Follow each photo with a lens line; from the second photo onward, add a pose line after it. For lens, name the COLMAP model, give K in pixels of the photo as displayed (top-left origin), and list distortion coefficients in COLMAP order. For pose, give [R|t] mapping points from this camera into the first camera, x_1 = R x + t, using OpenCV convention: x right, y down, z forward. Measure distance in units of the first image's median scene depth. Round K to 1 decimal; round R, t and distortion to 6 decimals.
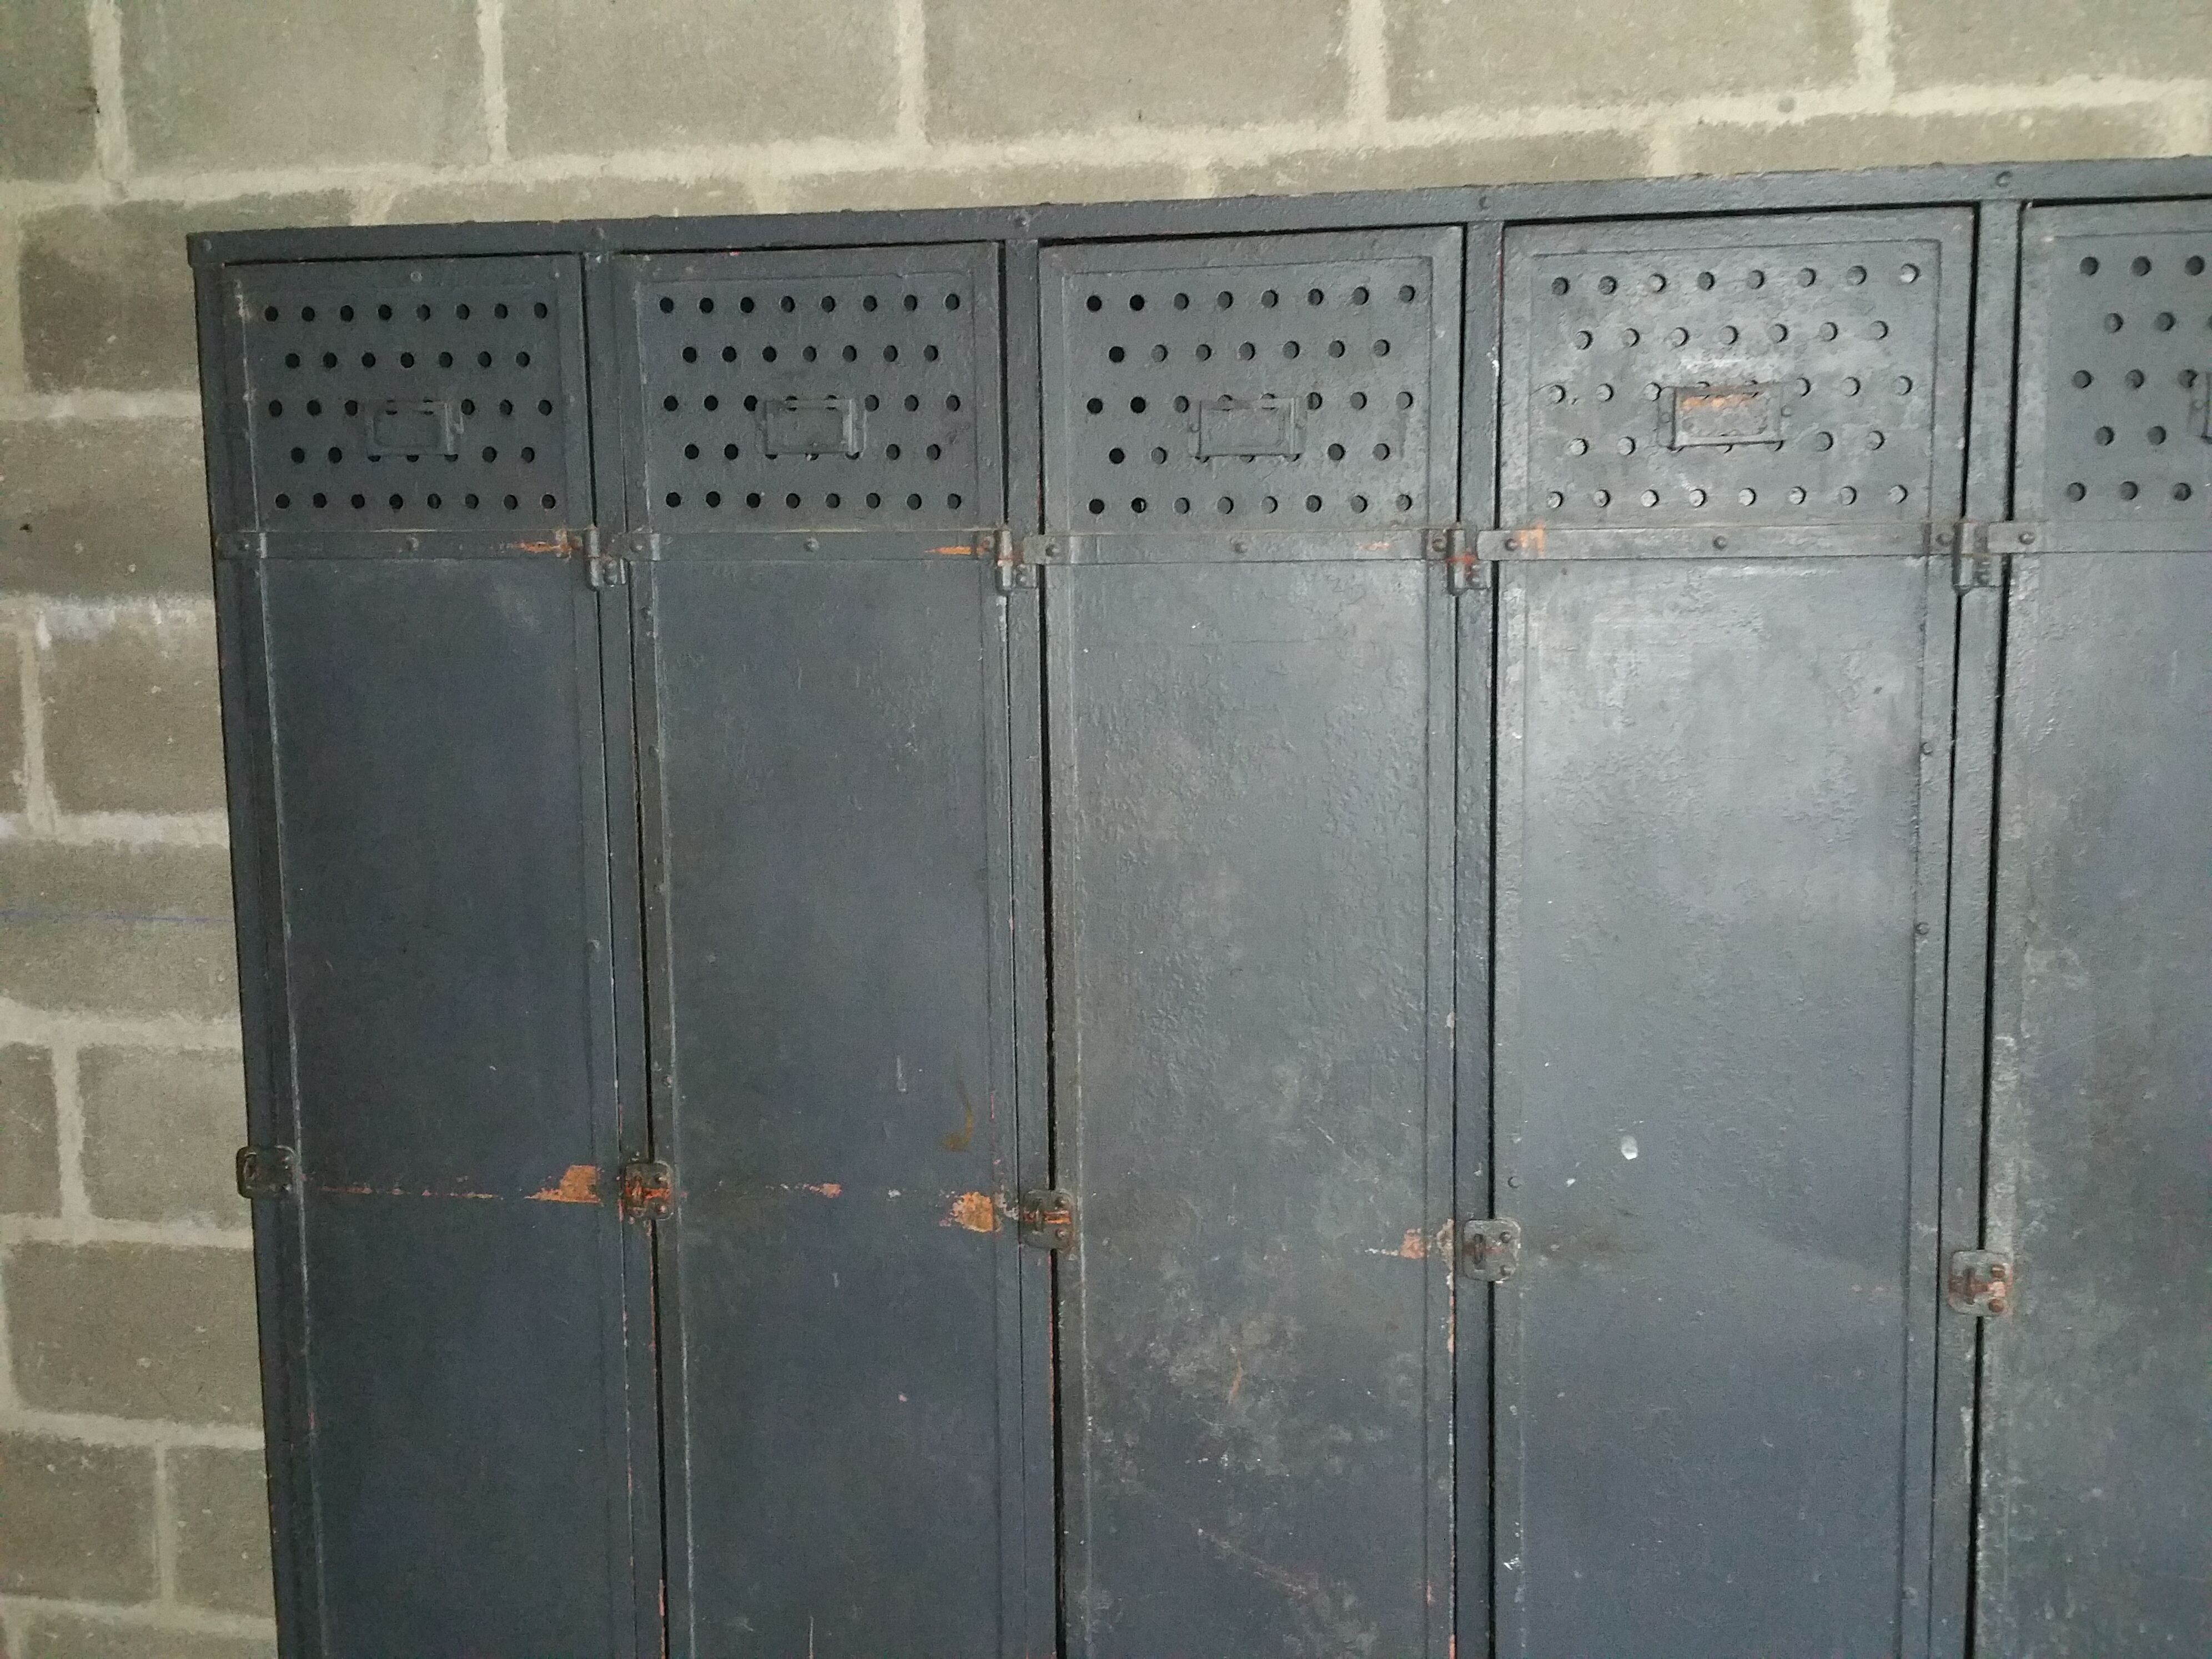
lens RADIAL K [[2333.6, 0, 1106.0], [0, 2333.6, 829.5], [0, 0, 1]] dist [0.149111, -0.307267]
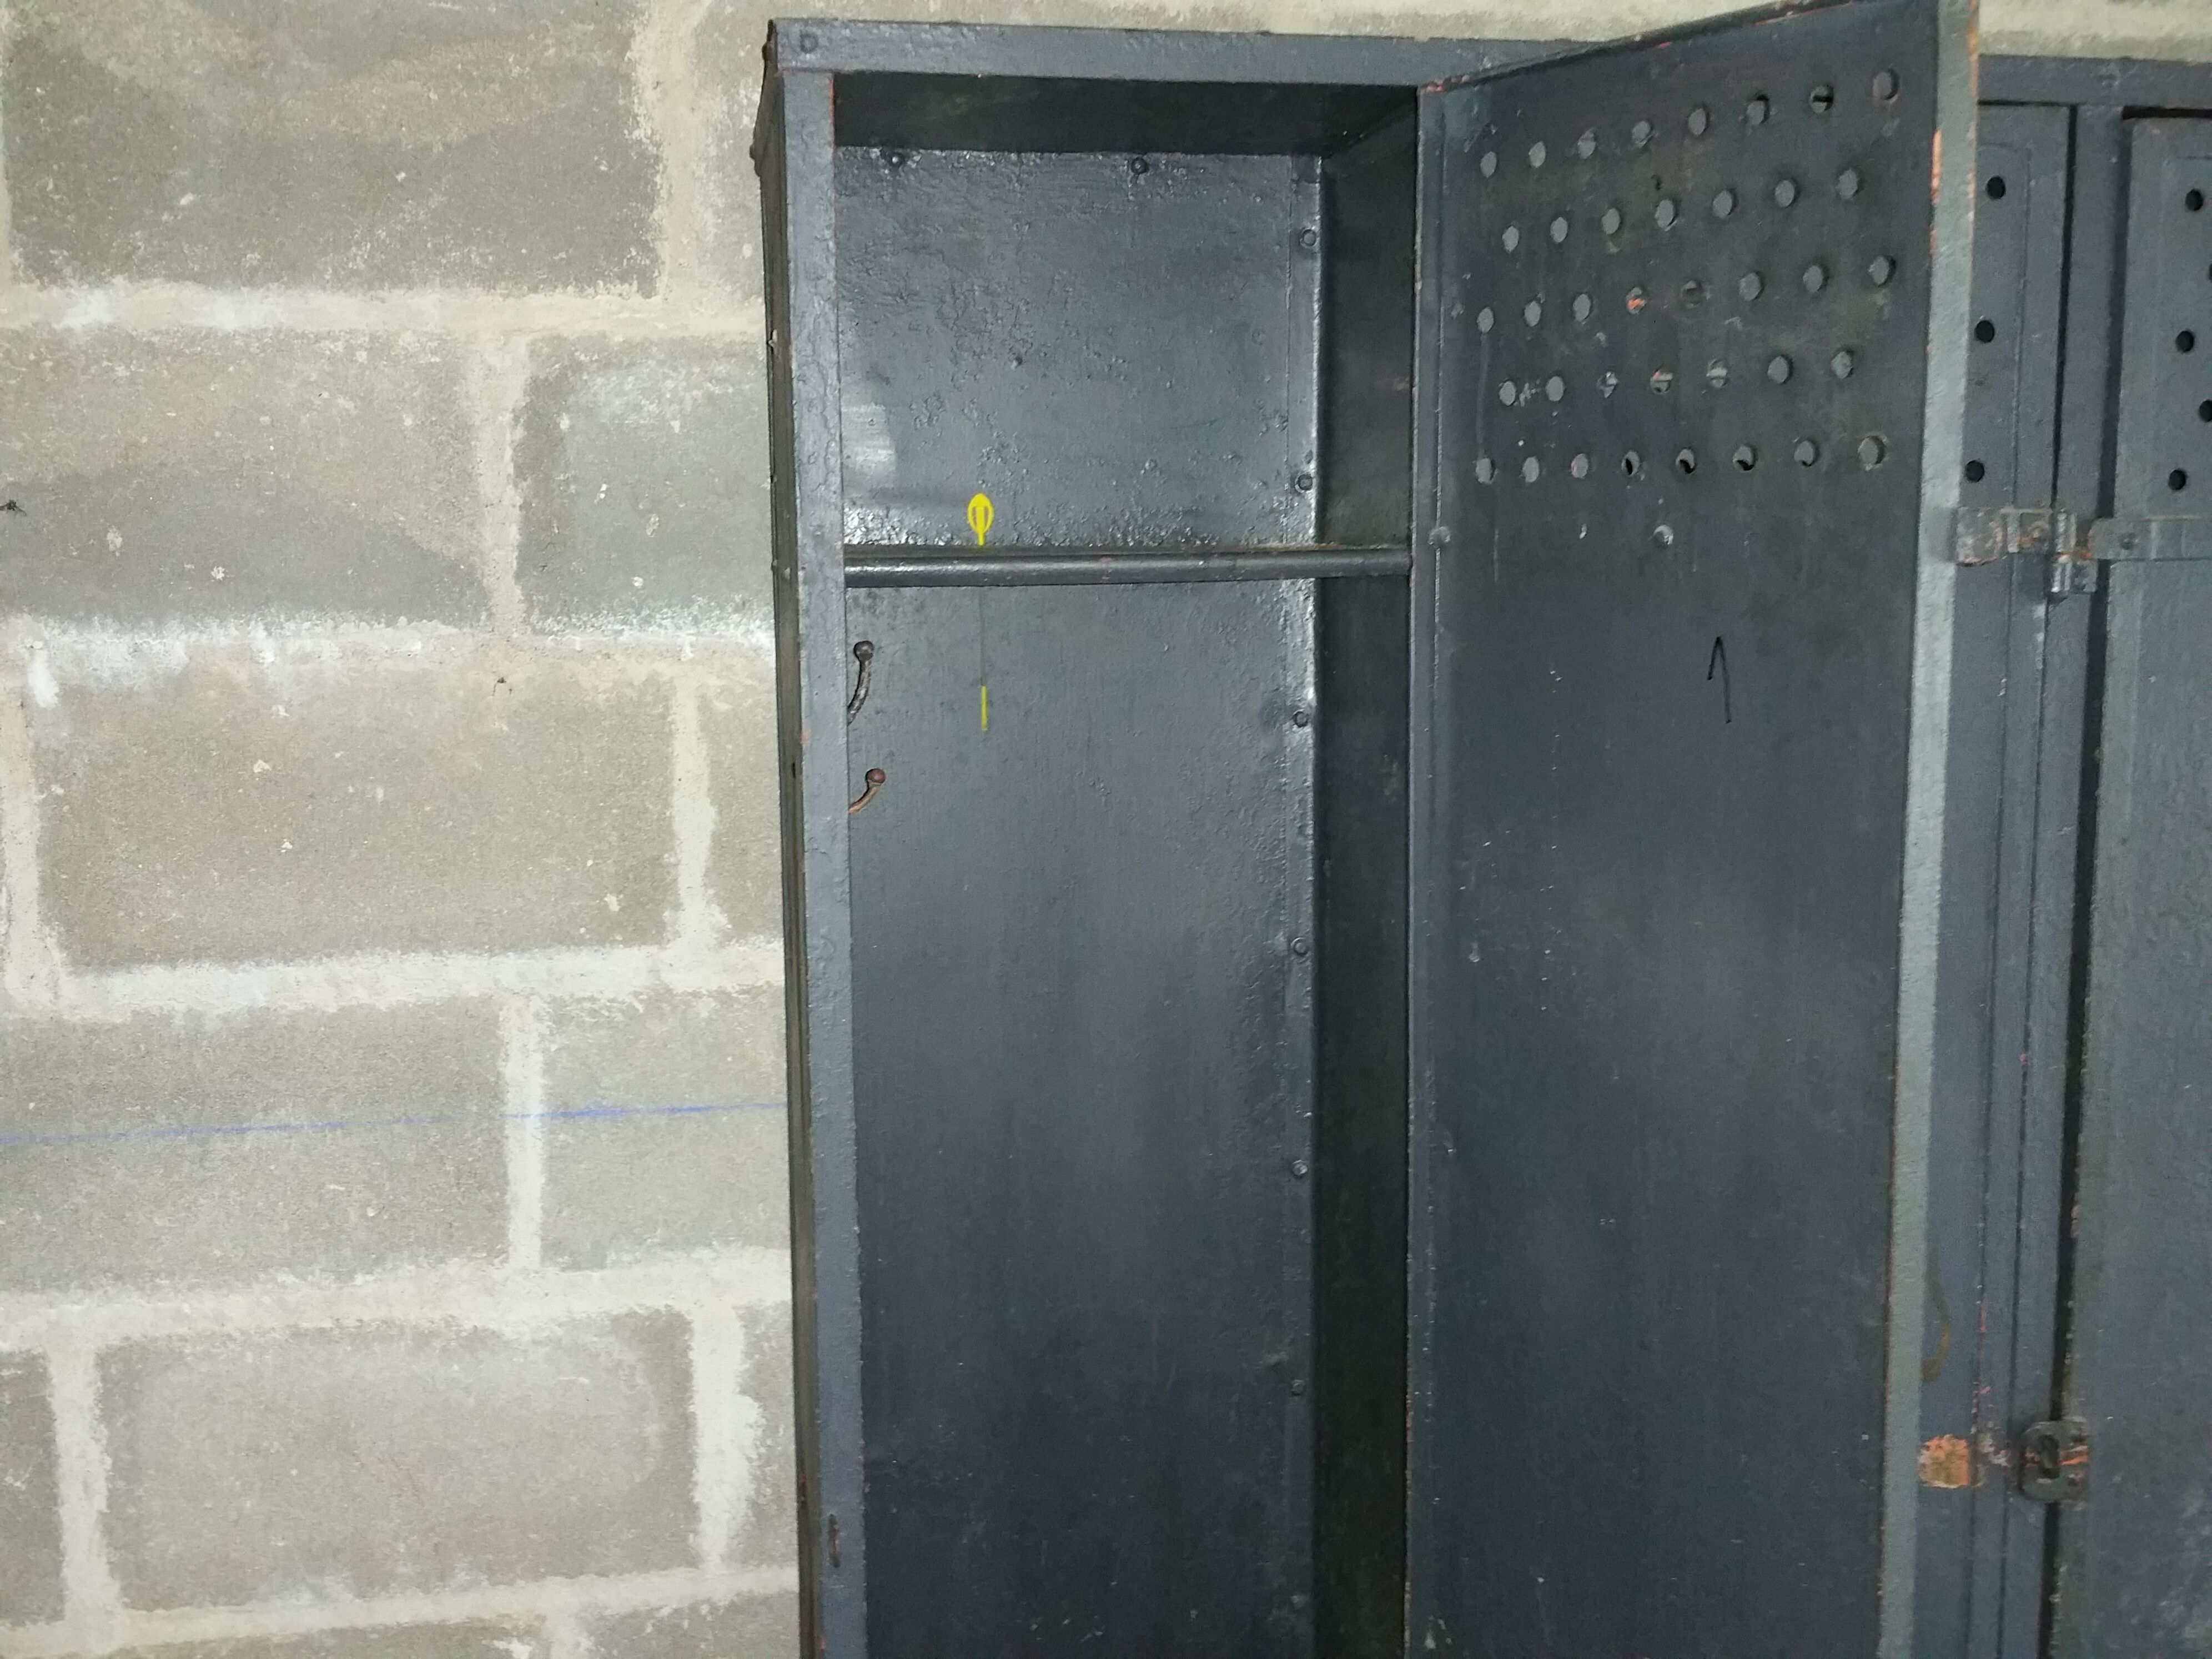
lens RADIAL K [[2333.6, 0, 1106.0], [0, 2333.6, 829.5], [0, 0, 1]] dist [0.149111, -0.307267]
pose [[0.917374, -0.049785, 0.394900, -0.590428], [0.046301, 0.998759, 0.018354, -0.057972], [-0.395324, 0.001447, 0.918541, 0.448602]]
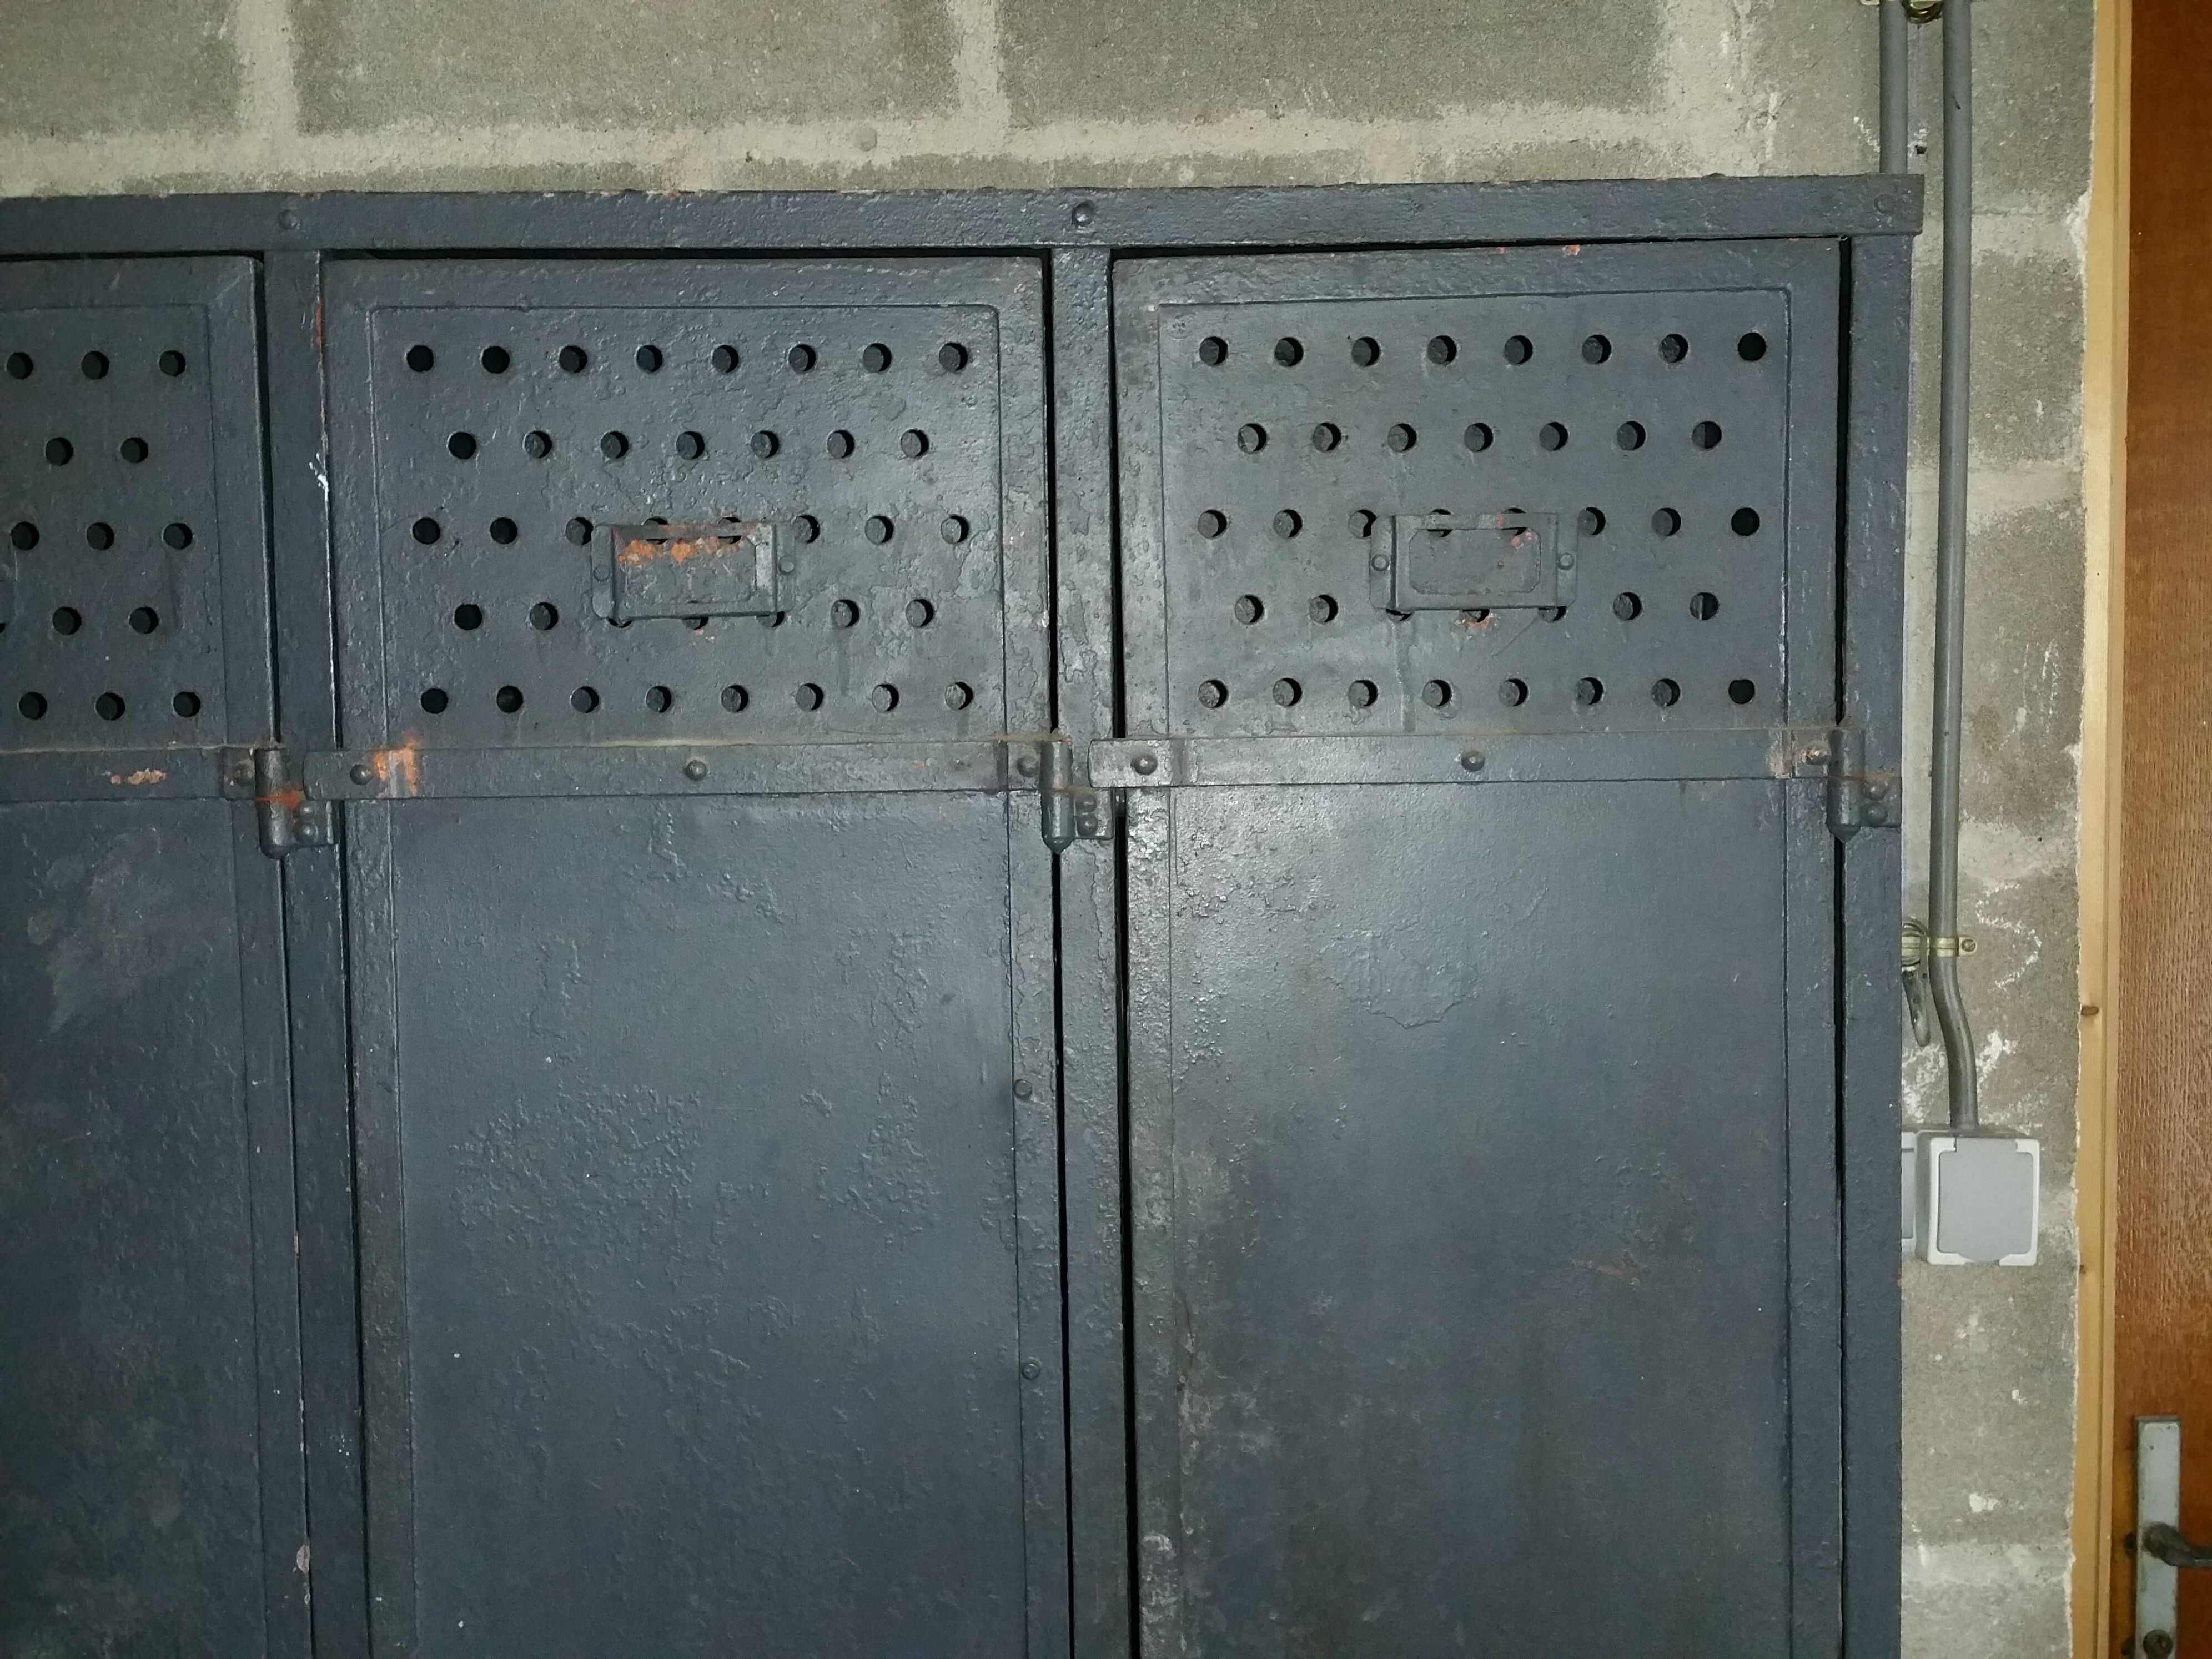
lens RADIAL K [[2333.6, 0, 1106.0], [0, 2333.6, 829.5], [0, 0, 1]] dist [0.149111, -0.307267]
pose [[0.974895, -0.016809, 0.222029, 0.214550], [0.032741, 0.997130, -0.068270, -0.056288], [-0.220245, 0.073825, 0.972647, 0.347857]]
